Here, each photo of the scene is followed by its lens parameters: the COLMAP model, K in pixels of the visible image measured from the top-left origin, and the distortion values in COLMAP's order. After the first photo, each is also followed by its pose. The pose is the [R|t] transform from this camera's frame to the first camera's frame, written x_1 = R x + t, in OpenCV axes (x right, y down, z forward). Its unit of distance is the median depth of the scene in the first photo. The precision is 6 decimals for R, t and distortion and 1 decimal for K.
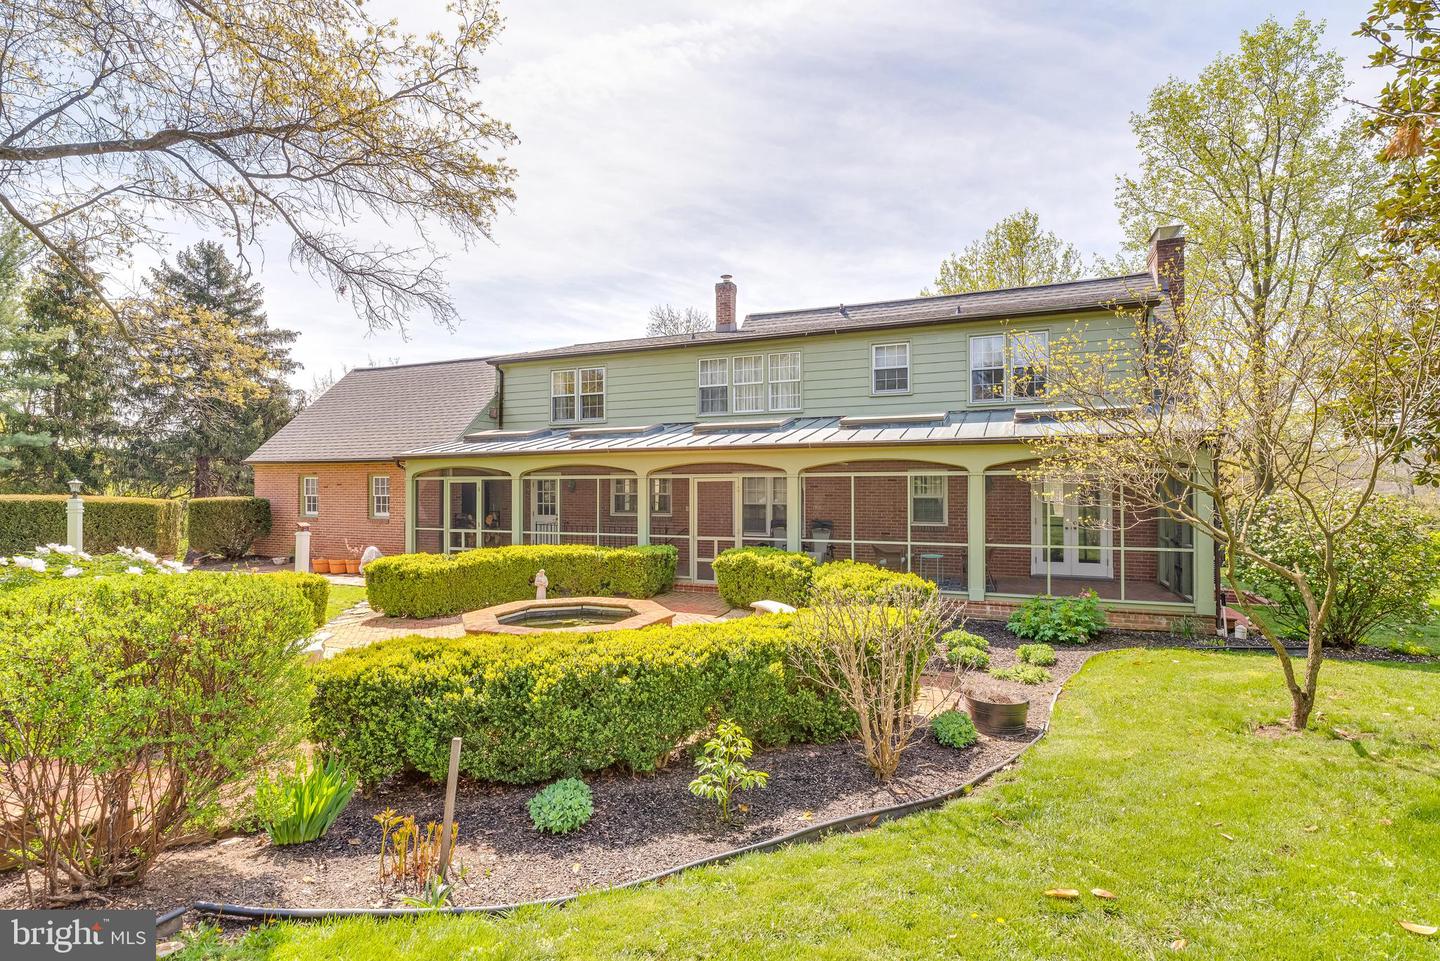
lens RADIAL K [[696.3, 0, 713.7], [0, 696.3, 478.7], [0, 0, 1]] dist [0.004047, -0.000205]
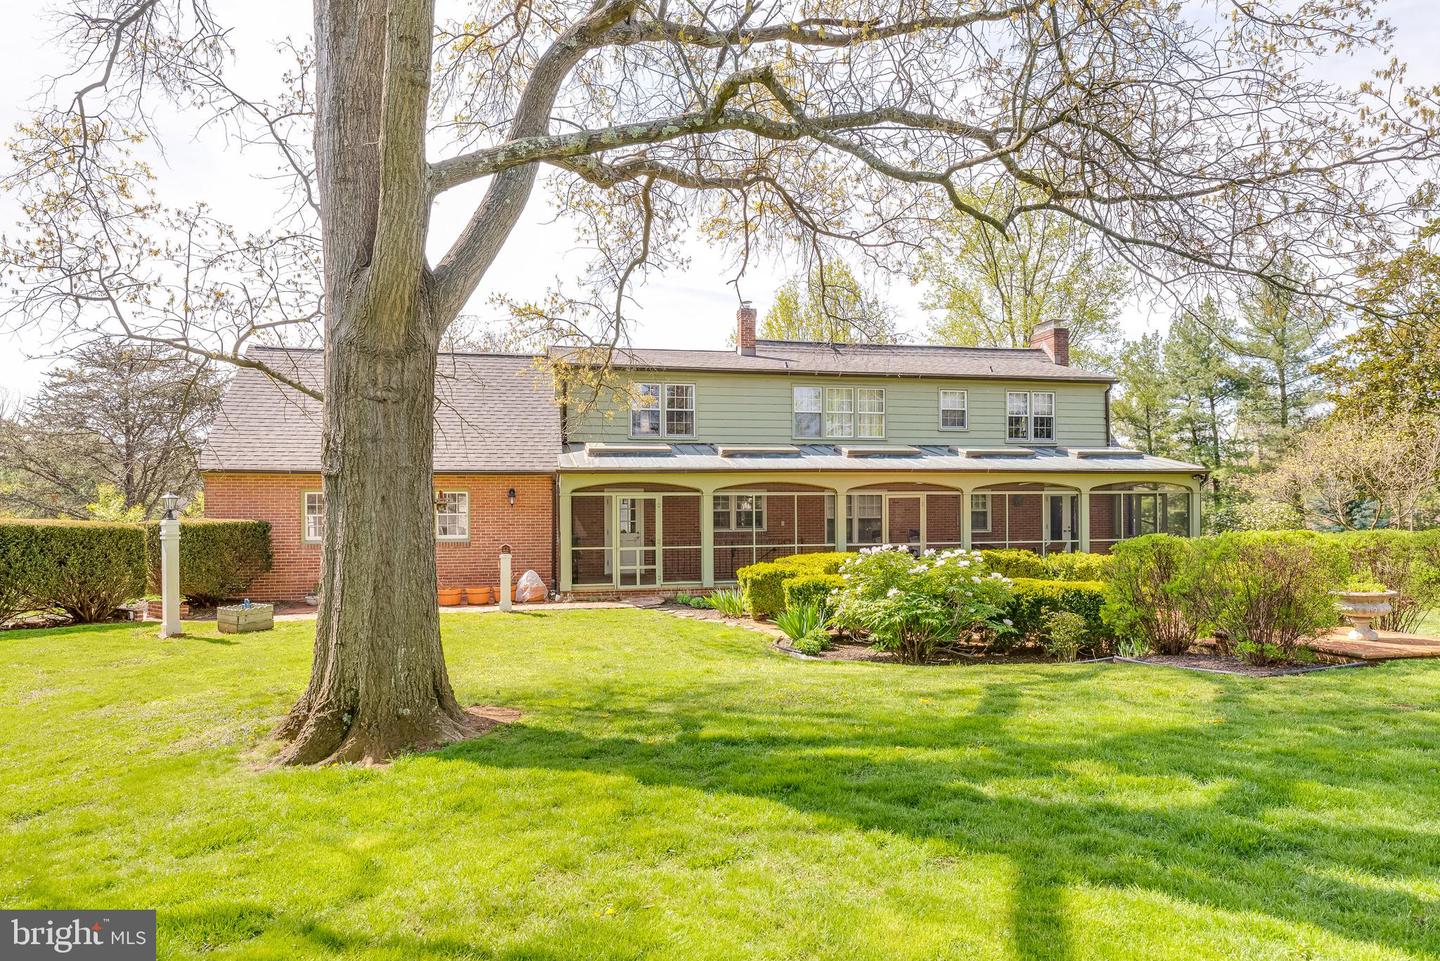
lens RADIAL K [[873.6, 0, 701.3], [0, 873.6, 509.3], [0, 0, 1]] dist [-0.000153, -0.000120]
pose [[0.823368, -0.004132, 0.567493, -0.846613], [-0.002848, 0.999931, 0.011413, 0.005541], [-0.567501, -0.011014, 0.823299, -0.044019]]
